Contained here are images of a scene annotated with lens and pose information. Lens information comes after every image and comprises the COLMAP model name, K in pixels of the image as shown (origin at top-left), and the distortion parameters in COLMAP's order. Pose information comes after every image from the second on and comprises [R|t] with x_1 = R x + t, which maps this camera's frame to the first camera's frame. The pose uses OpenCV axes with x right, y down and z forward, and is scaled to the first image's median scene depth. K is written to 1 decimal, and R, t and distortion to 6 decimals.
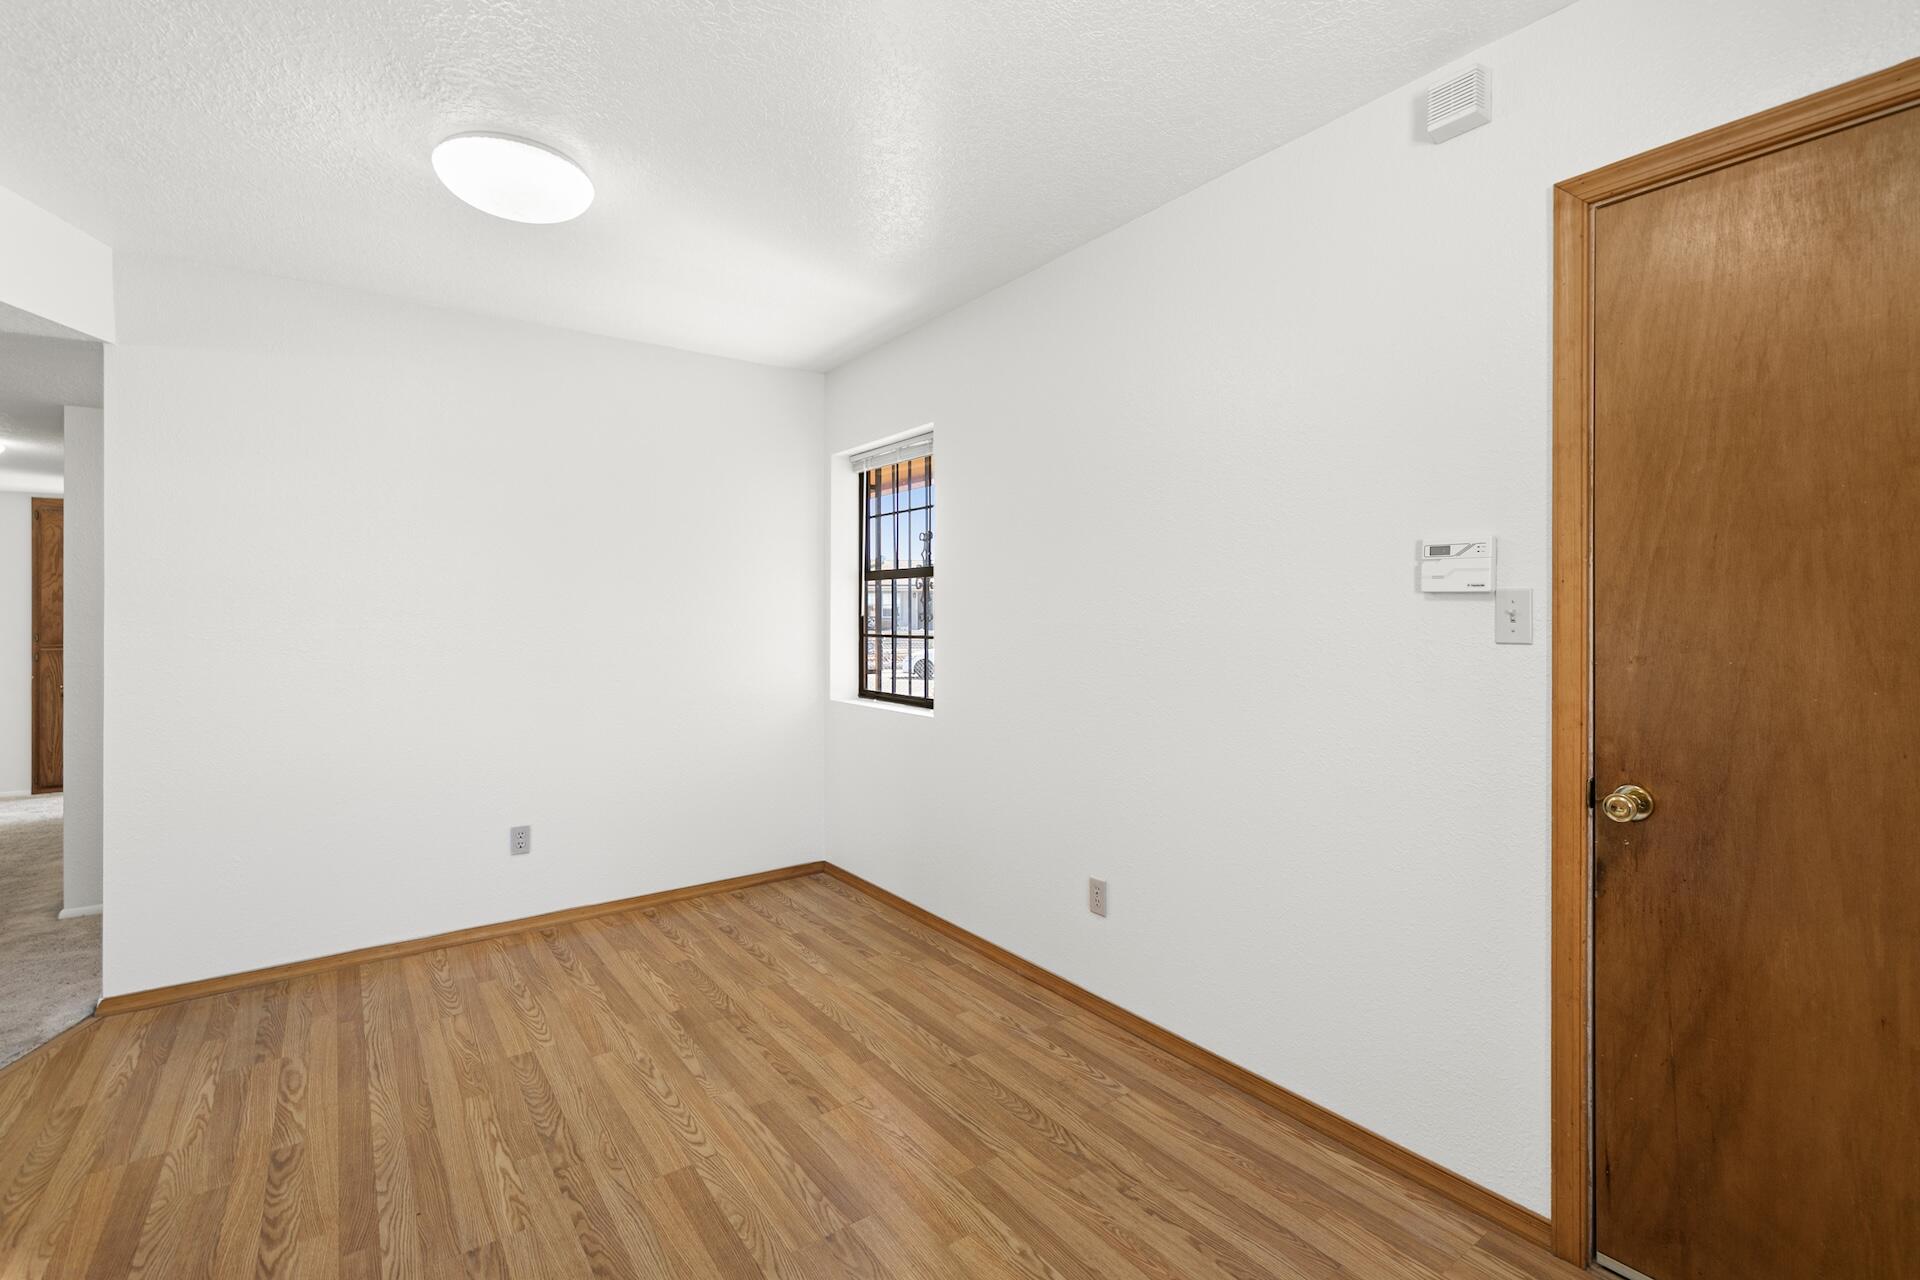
lens RADIAL K [[865.7, 0, 969.3], [0, 865.7, 621.6], [0, 0, 1]] dist [0.003638, -0.000633]
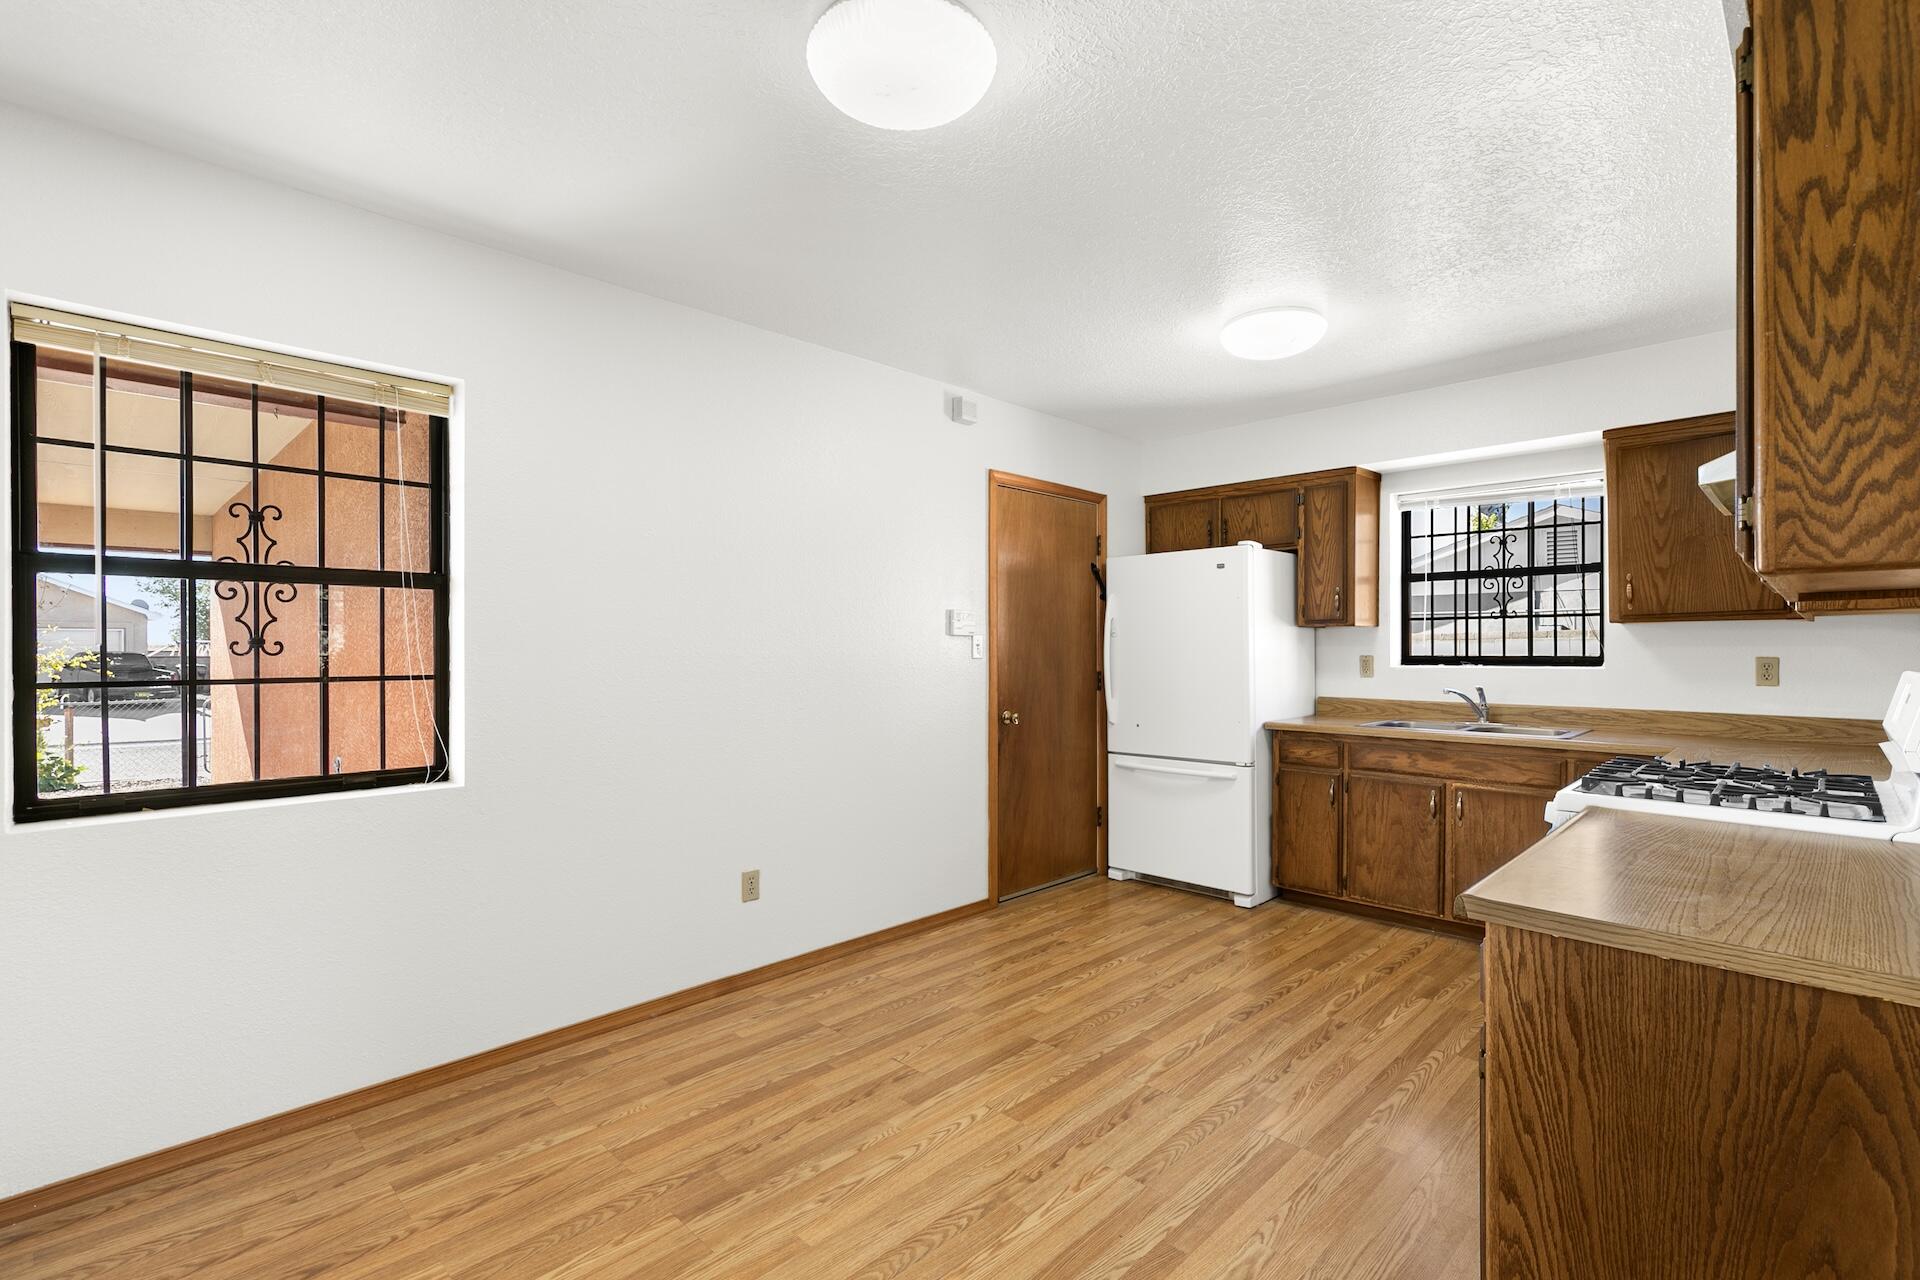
lens RADIAL K [[874.0, 0, 1004.9], [0, 874.0, 651.3], [0, 0, 1]] dist [0.008922, -0.000207]
pose [[-0.187441, -0.001837, 0.982274, -1.141186], [0.008505, 0.999958, 0.003493, 0.000963], [-0.982239, 0.009009, -0.187417, 0.935583]]
